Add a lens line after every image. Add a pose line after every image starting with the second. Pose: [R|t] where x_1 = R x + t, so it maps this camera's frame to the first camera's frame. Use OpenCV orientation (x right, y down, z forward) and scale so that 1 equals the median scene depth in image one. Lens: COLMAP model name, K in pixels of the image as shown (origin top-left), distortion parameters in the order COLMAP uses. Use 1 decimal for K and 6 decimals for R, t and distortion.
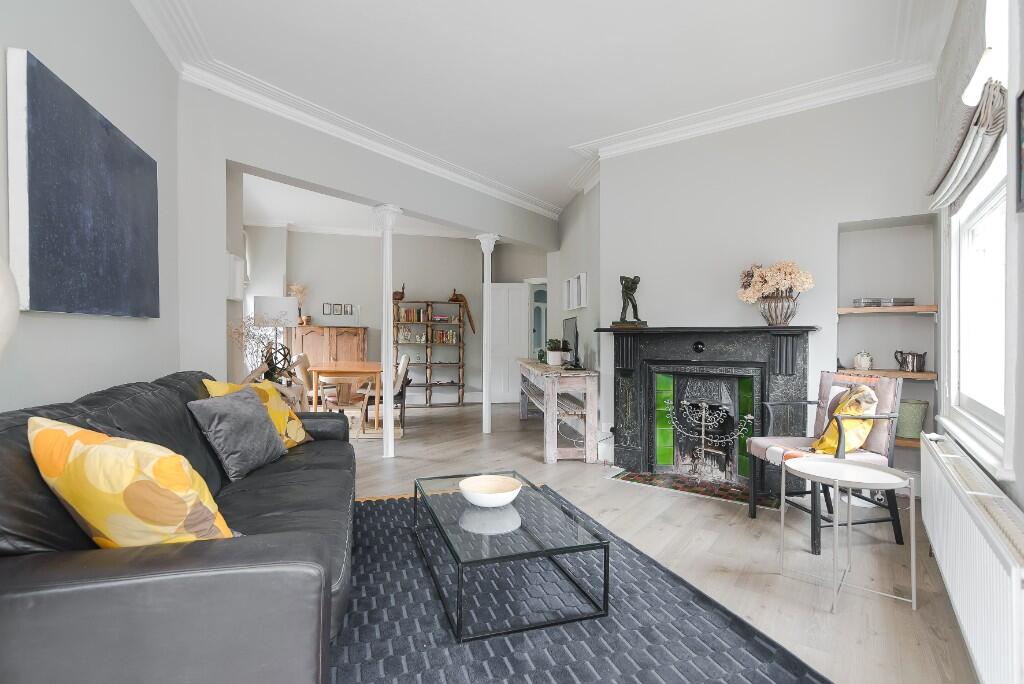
lens RADIAL K [[493.1, 0, 506.6], [0, 493.1, 345.5], [0, 0, 1]] dist [0.001648, 0.000601]
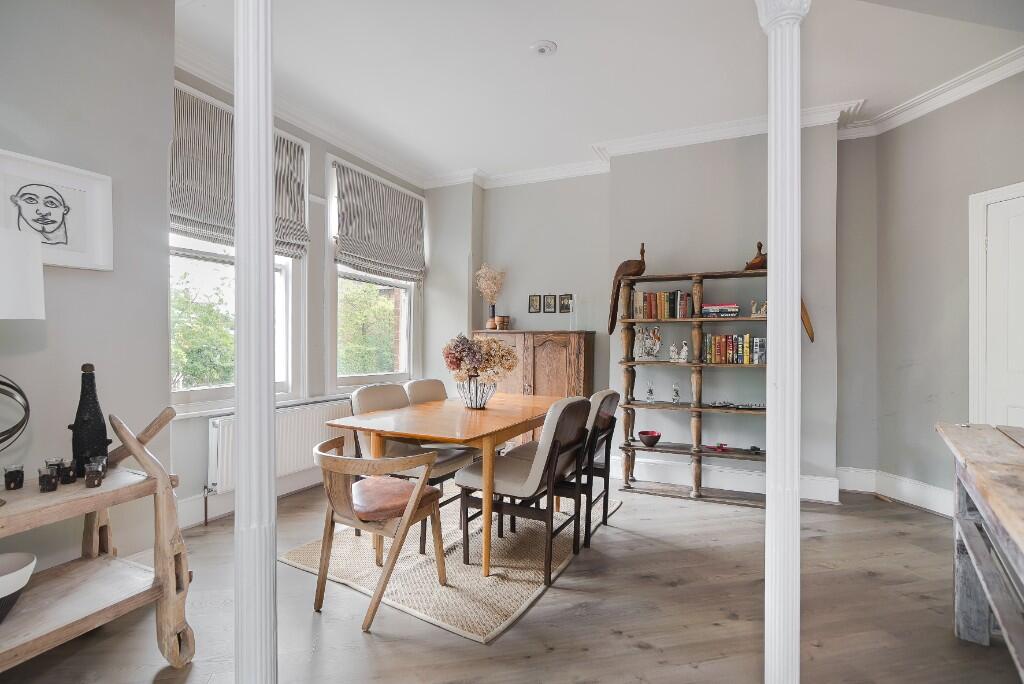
lens RADIAL K [[493.1, 0, 506.6], [0, 493.1, 345.5], [0, 0, 1]] dist [0.001648, 0.000601]
pose [[0.752608, -0.003955, -0.658456, 0.016592], [-0.011184, 0.999761, -0.018788, -0.010154], [0.658373, 0.021504, 0.752384, 0.529964]]
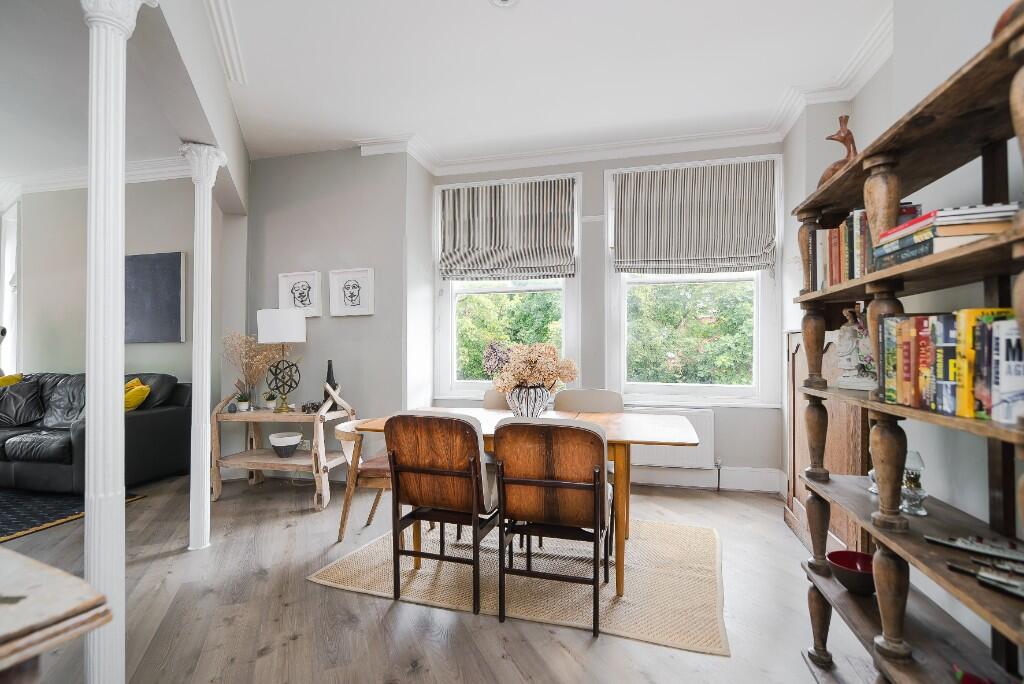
lens RADIAL K [[493.1, 0, 506.6], [0, 493.1, 345.5], [0, 0, 1]] dist [0.001648, 0.000601]
pose [[-0.529549, -0.022597, -0.847979, 0.051864], [-0.024061, 0.999643, -0.011613, -0.016900], [0.847938, 0.014253, -0.529903, 0.985947]]
